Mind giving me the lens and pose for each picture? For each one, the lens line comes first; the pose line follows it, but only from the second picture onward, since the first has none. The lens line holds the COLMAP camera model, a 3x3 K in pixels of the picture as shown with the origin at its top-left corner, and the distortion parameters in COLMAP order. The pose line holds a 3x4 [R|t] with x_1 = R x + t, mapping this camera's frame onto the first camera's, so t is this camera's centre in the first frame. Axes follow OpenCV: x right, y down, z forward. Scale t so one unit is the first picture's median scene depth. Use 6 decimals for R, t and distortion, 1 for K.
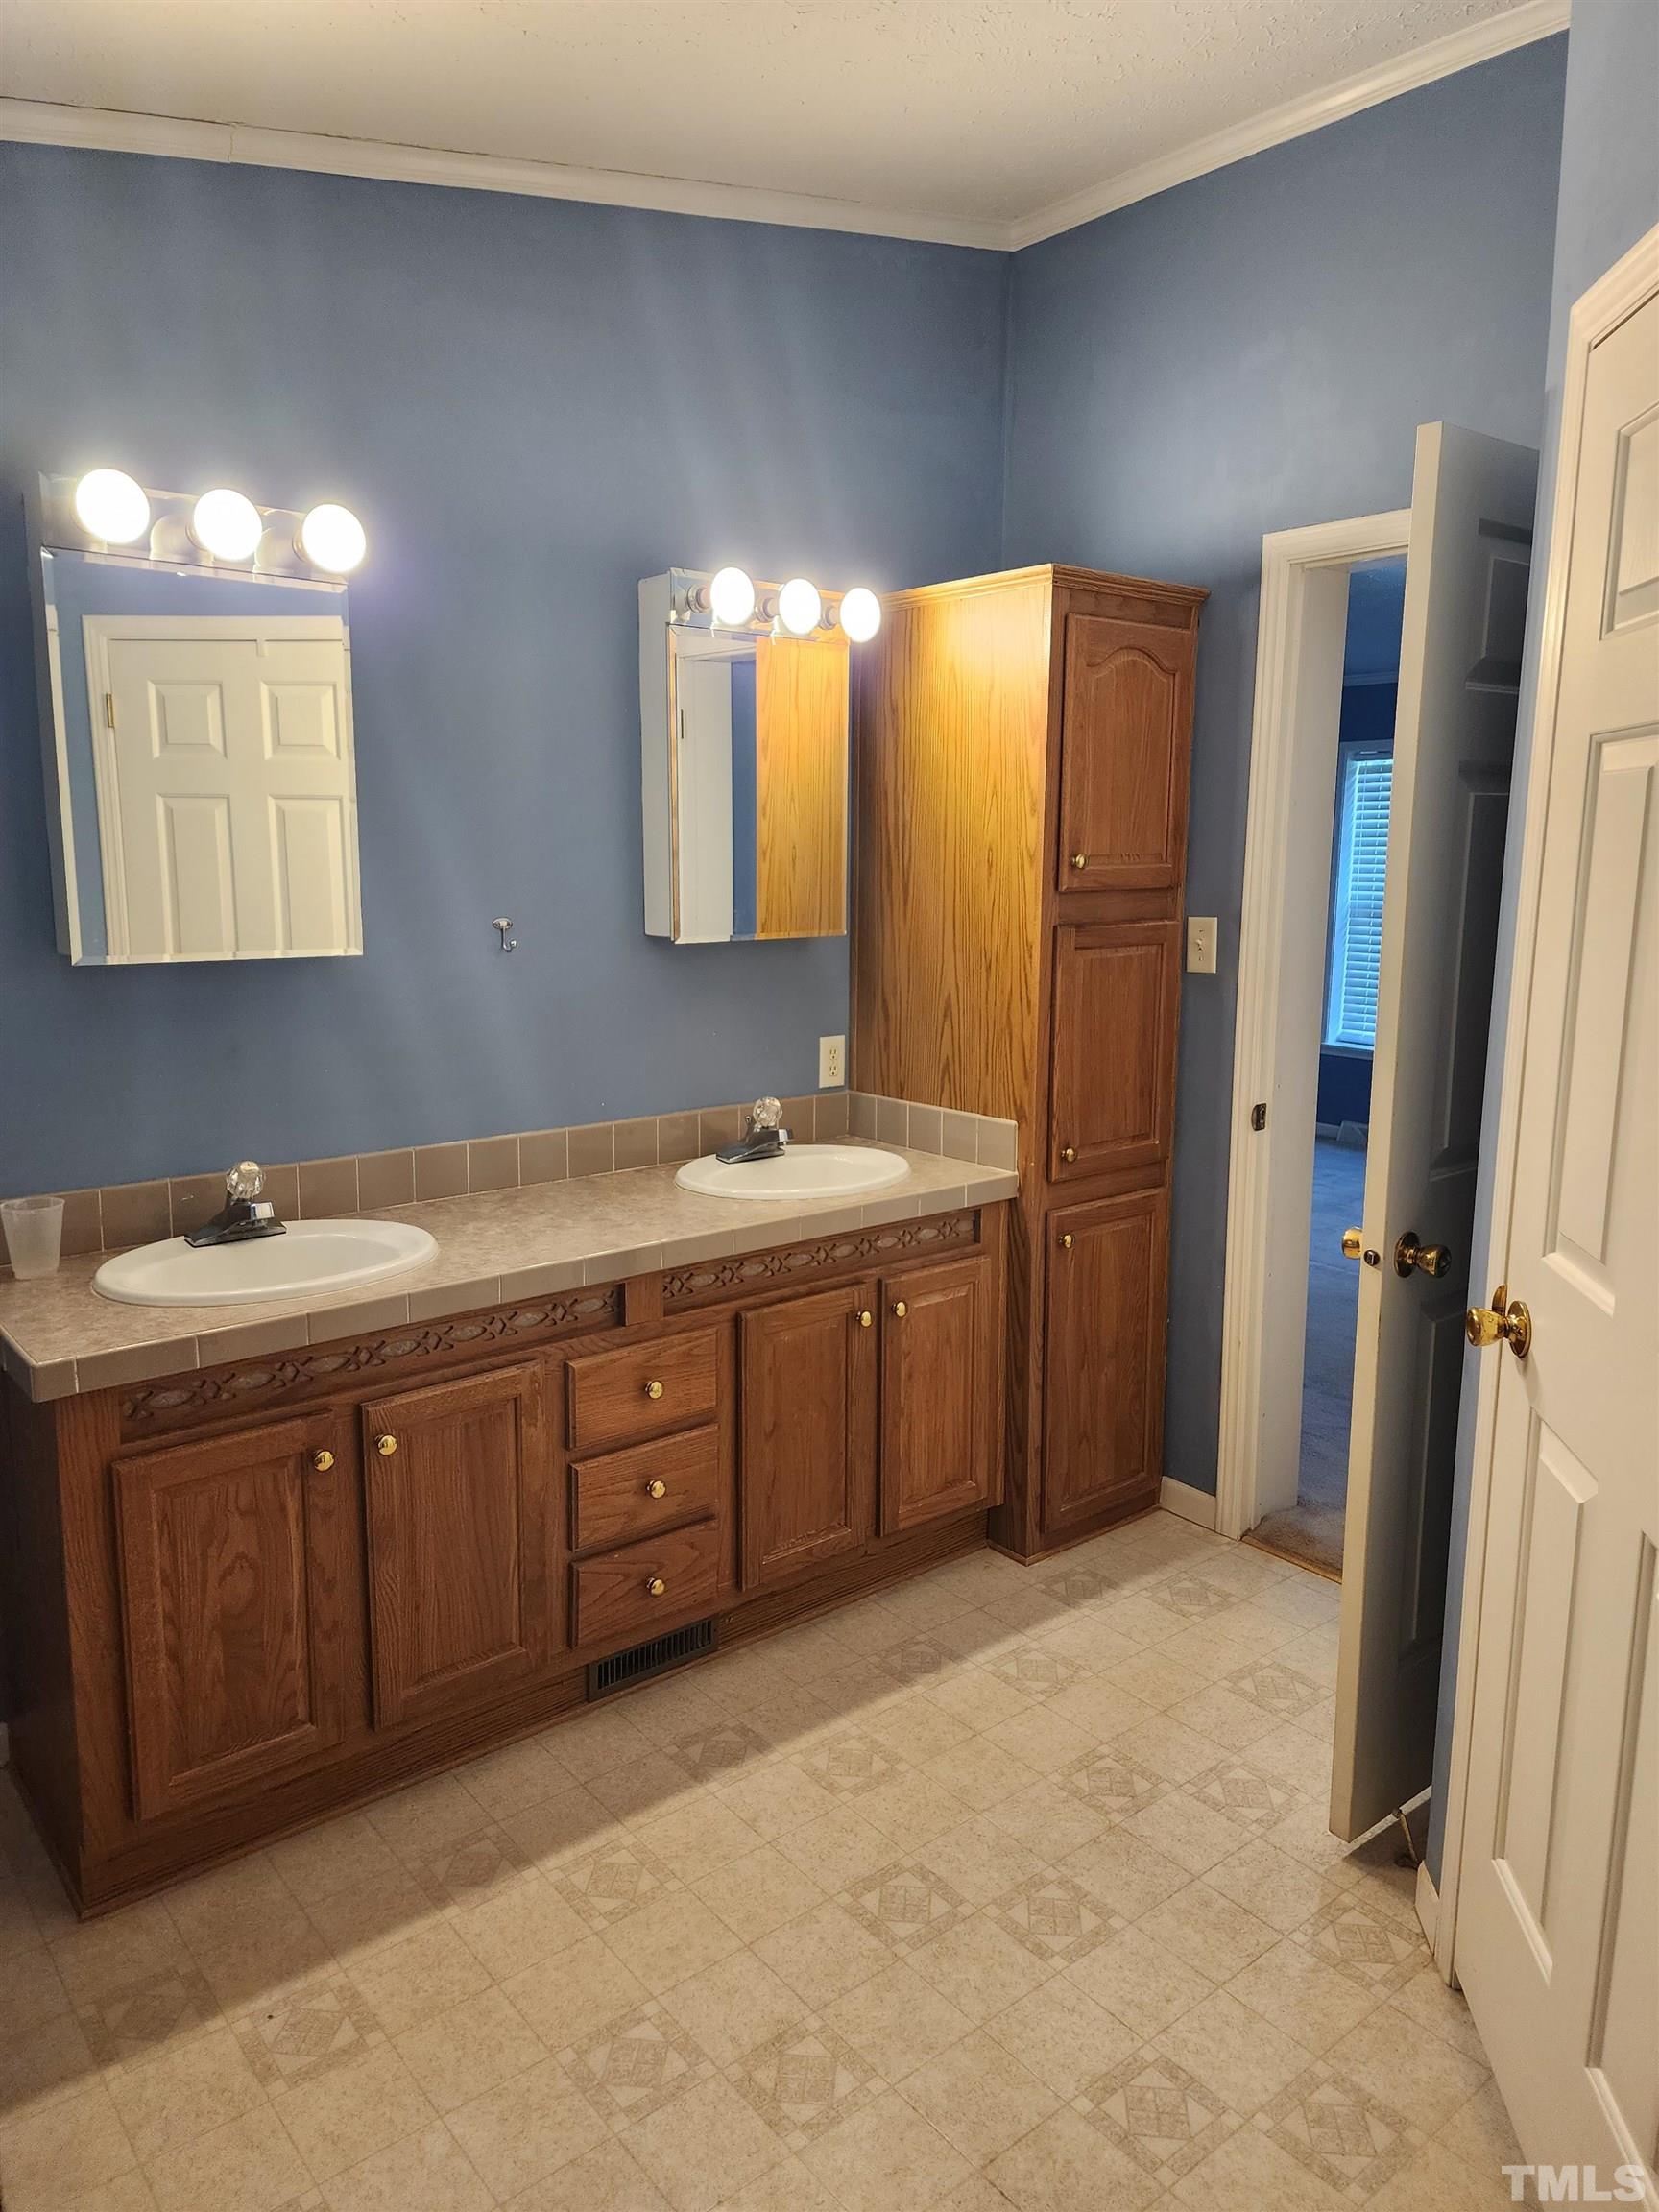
lens RADIAL K [[1541.9, 0, 829.5], [0, 1541.9, 1106.0], [0, 0, 1]] dist [0.067901, -0.000901]
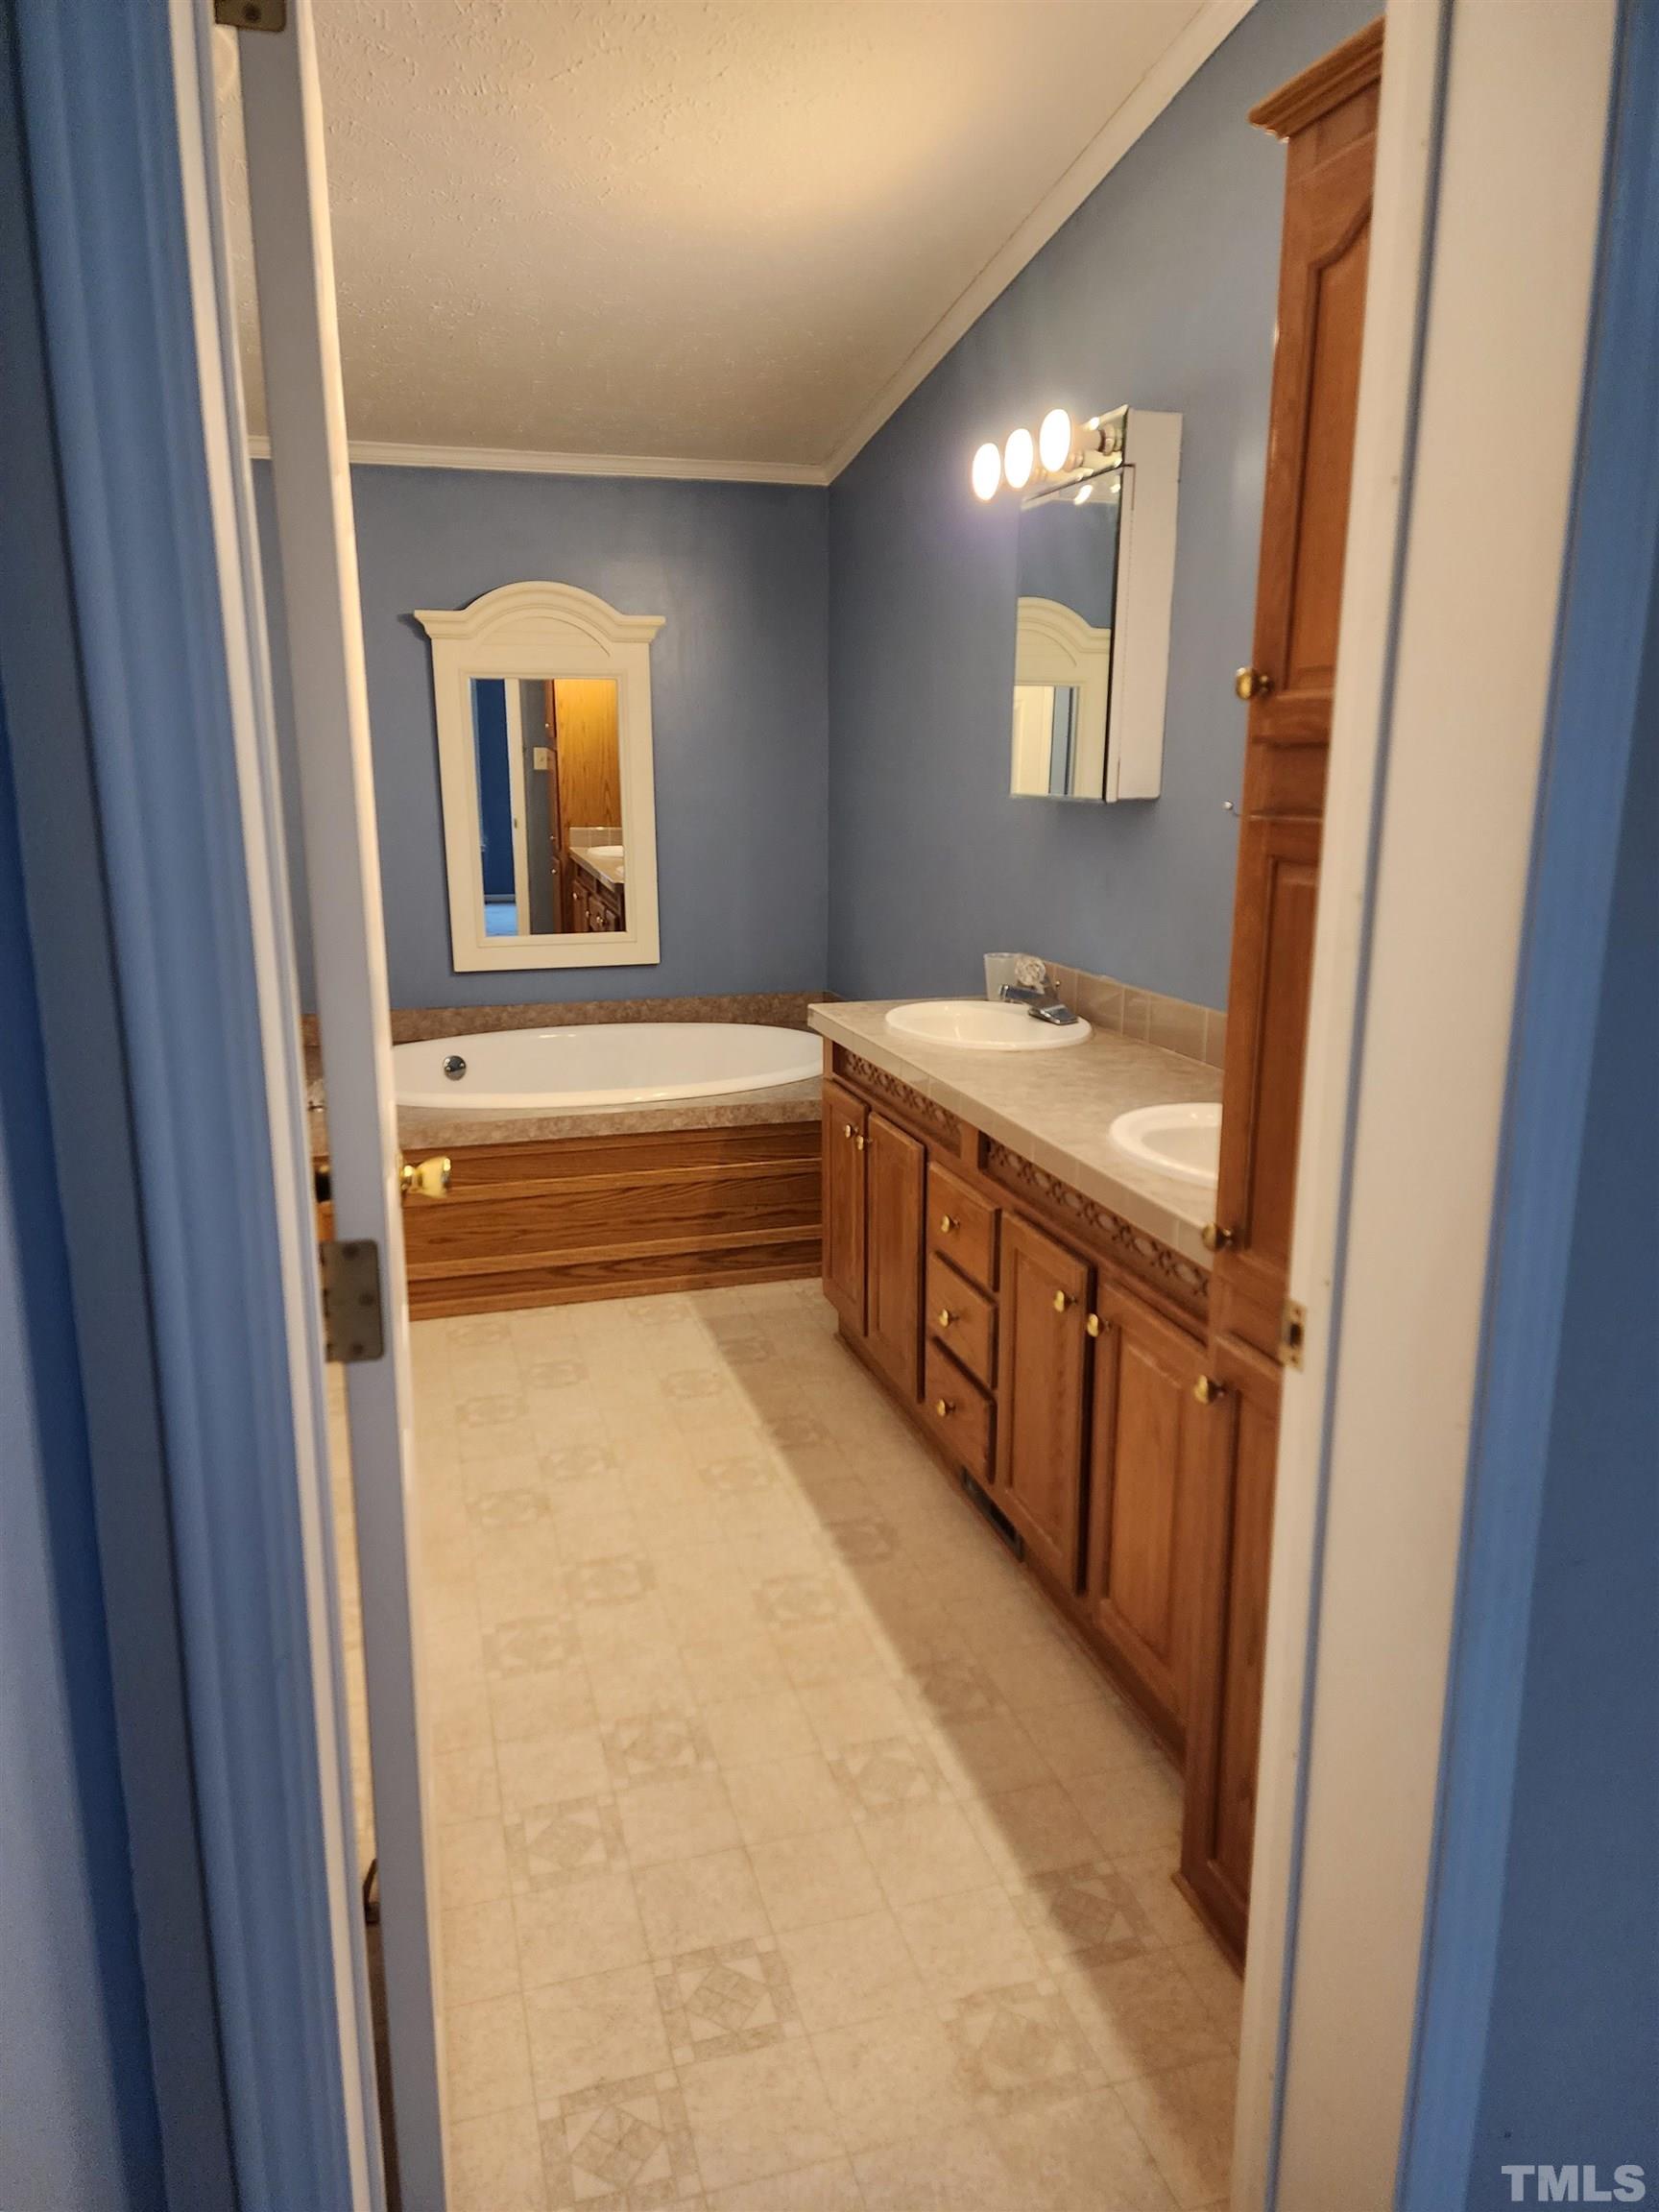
lens RADIAL K [[1465.9, 0, 829.5], [0, 1465.9, 1106.0], [0, 0, 1]] dist [0.003798, 0.000688]
pose [[-0.405769, 0.198511, -0.892157, 0.817129], [-0.159338, 0.945816, 0.282920, -0.169125], [0.899979, 0.256955, -0.352152, 1.291346]]
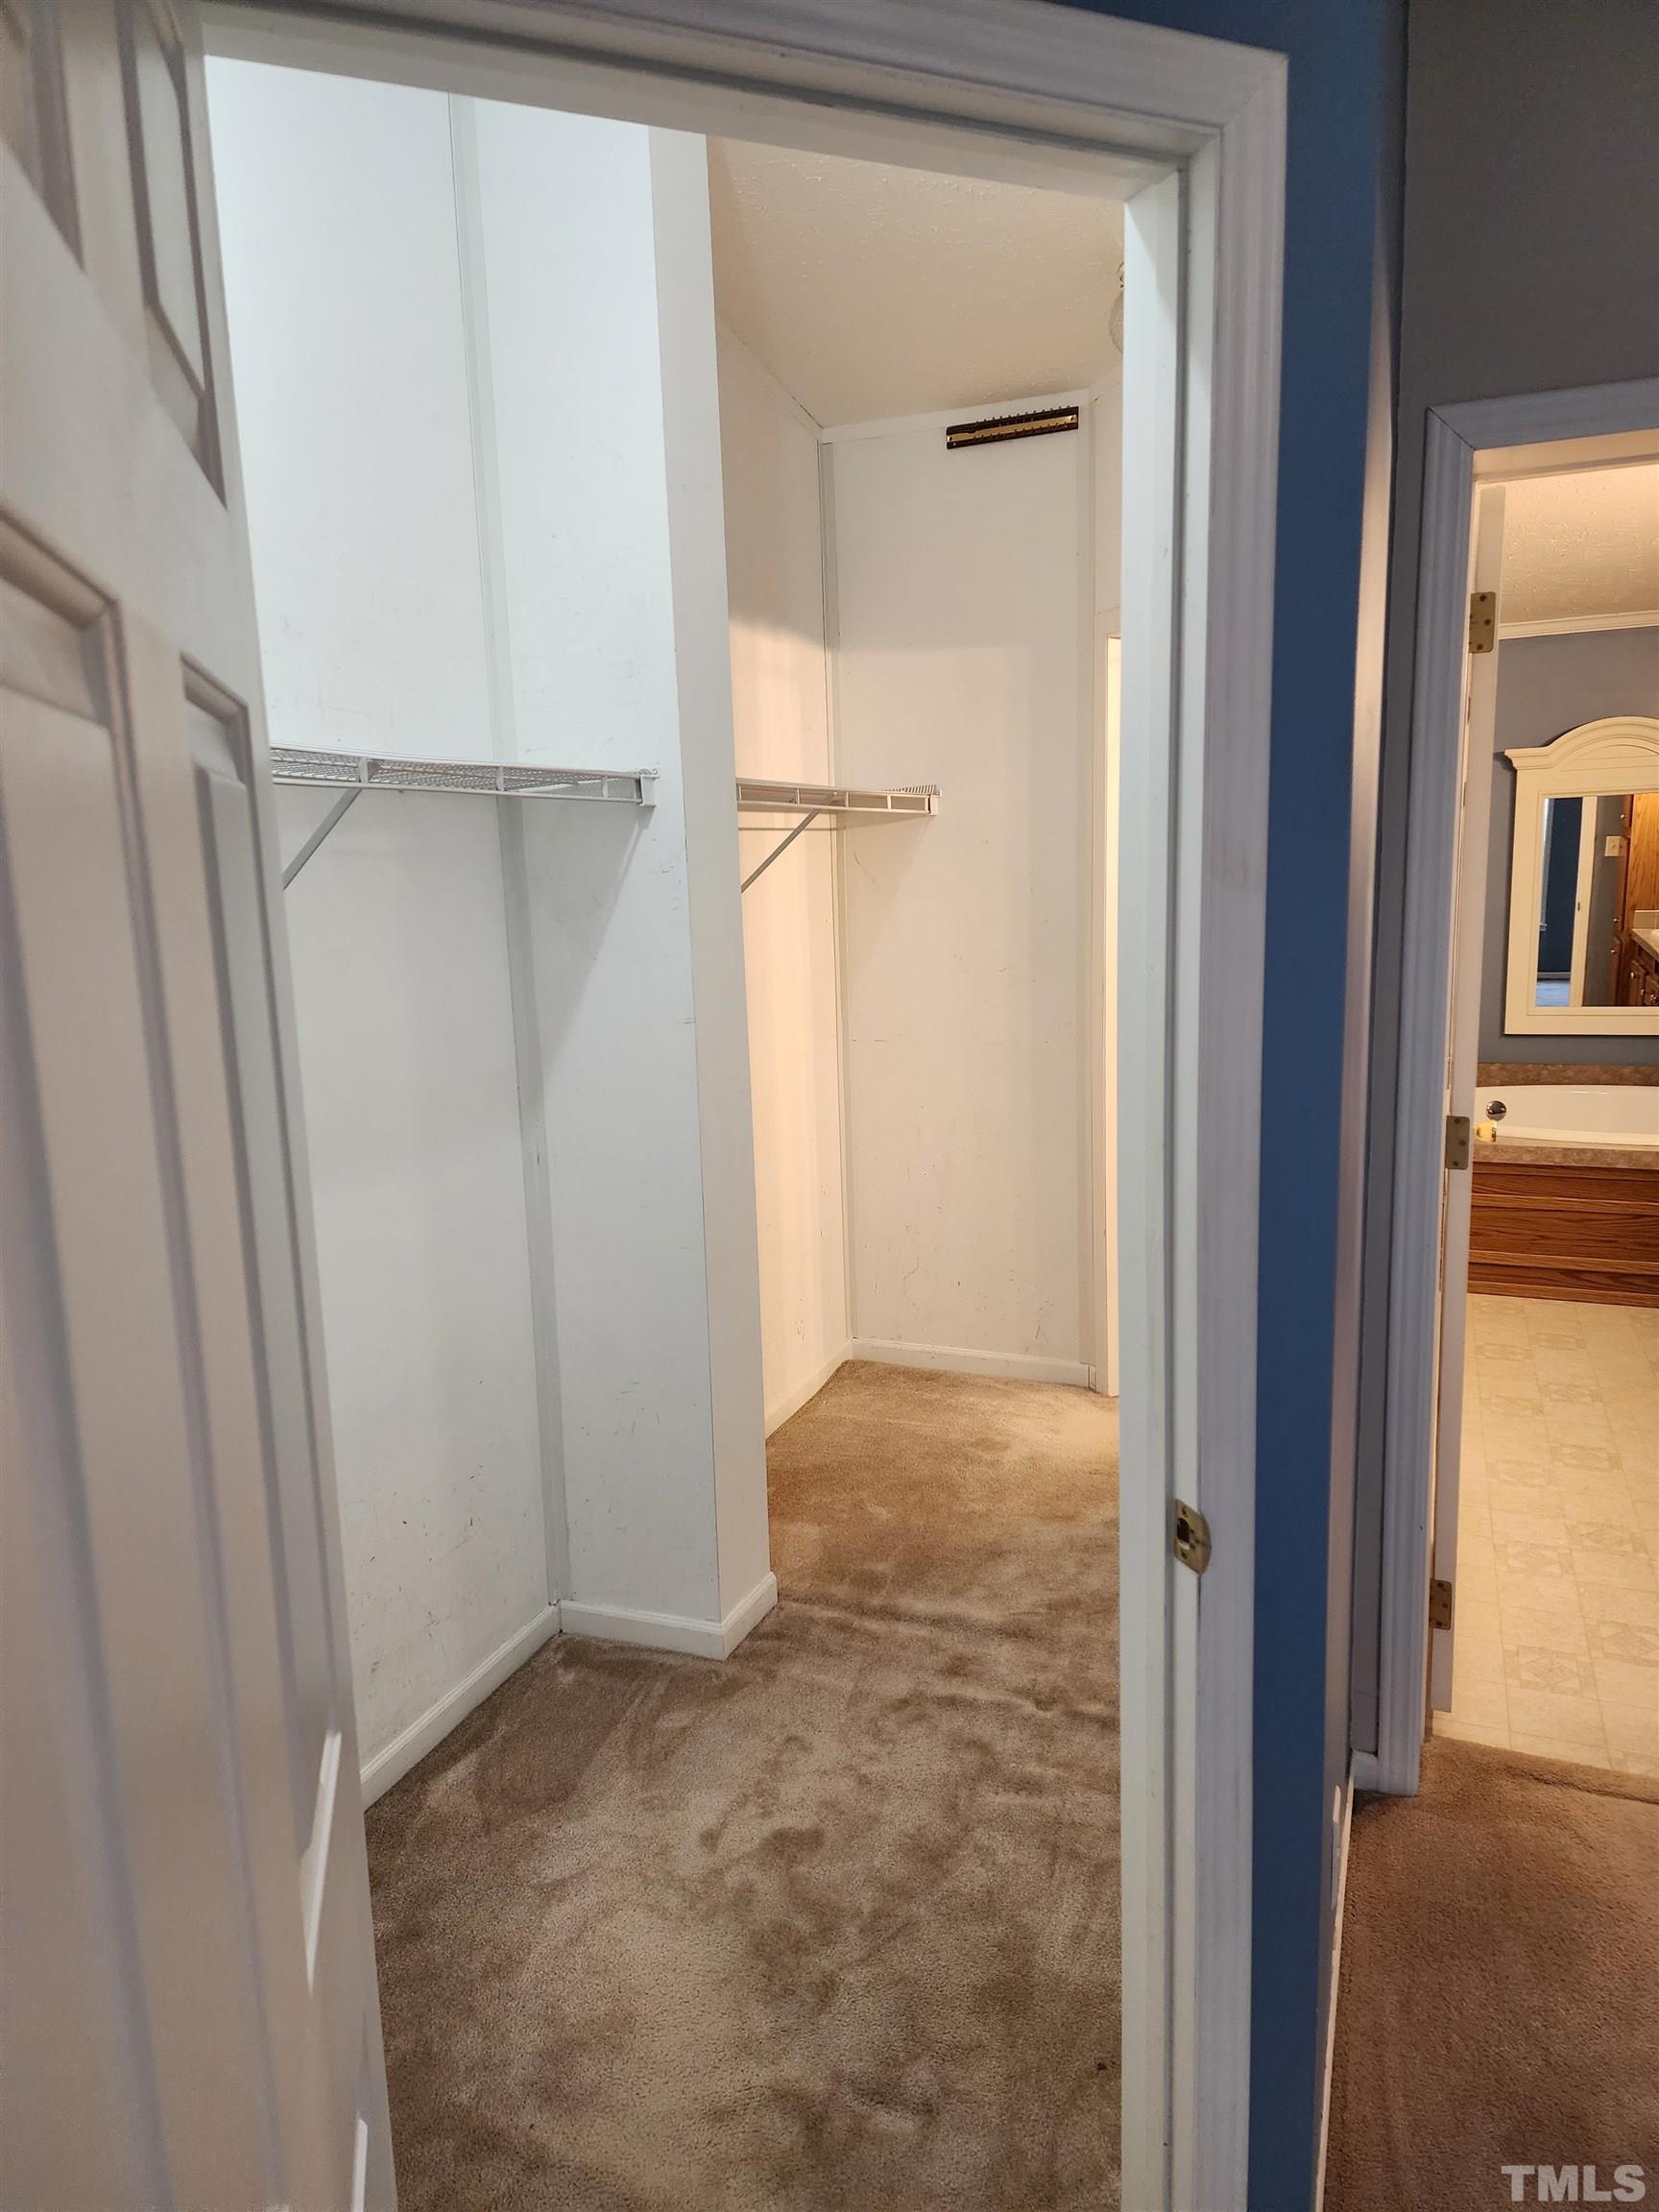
lens RADIAL K [[1498.1, 0, 829.5], [0, 1498.1, 1106.0], [0, 0, 1]] dist [0.093825, -0.001285]
pose [[-0.882702, 0.098085, -0.459583, 1.364955], [-0.058641, 0.947341, 0.314813, -0.314374], [0.466260, 0.304836, -0.830468, 1.694765]]
